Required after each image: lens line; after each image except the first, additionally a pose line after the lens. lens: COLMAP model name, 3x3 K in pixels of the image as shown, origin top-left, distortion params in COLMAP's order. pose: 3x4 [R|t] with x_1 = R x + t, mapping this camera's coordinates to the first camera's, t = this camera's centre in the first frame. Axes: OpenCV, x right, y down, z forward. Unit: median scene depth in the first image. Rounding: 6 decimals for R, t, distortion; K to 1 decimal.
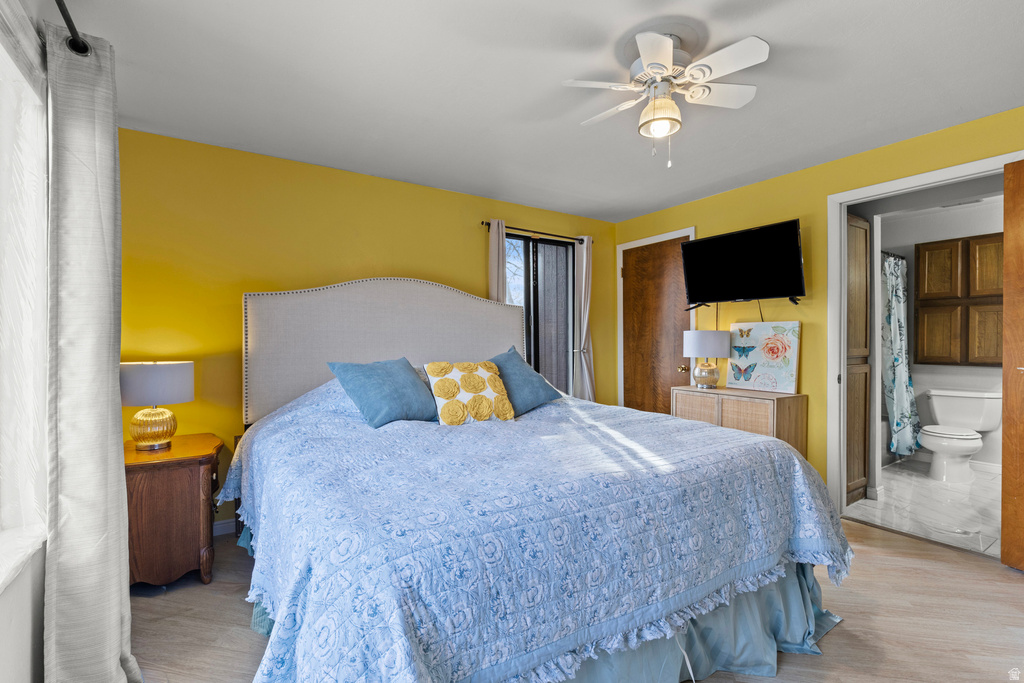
lens RADIAL K [[469.3, 0, 515.8], [0, 469.3, 343.7], [0, 0, 1]] dist [0.007418, -0.001655]
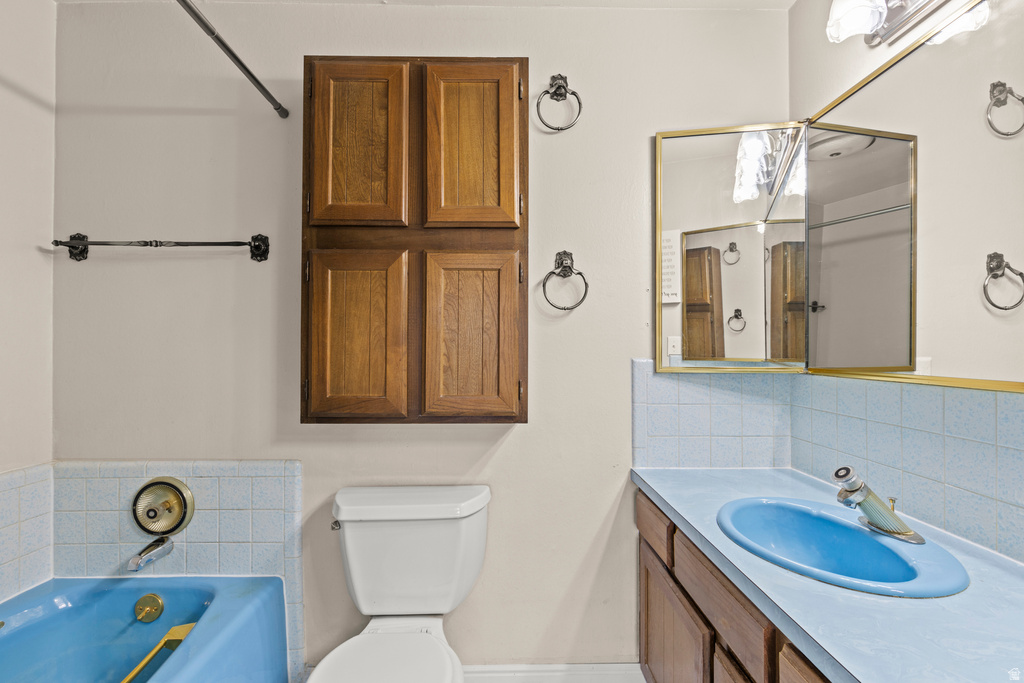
lens RADIAL K [[469.3, 0, 512.3], [0, 469.3, 340.3], [0, 0, 1]] dist [0.007418, -0.001655]
pose [[0.570041, 0.001751, 0.821615, 0.702374], [0.003876, 0.999981, -0.004821, -0.012121], [-0.821607, 0.005933, 0.570023, 0.739622]]
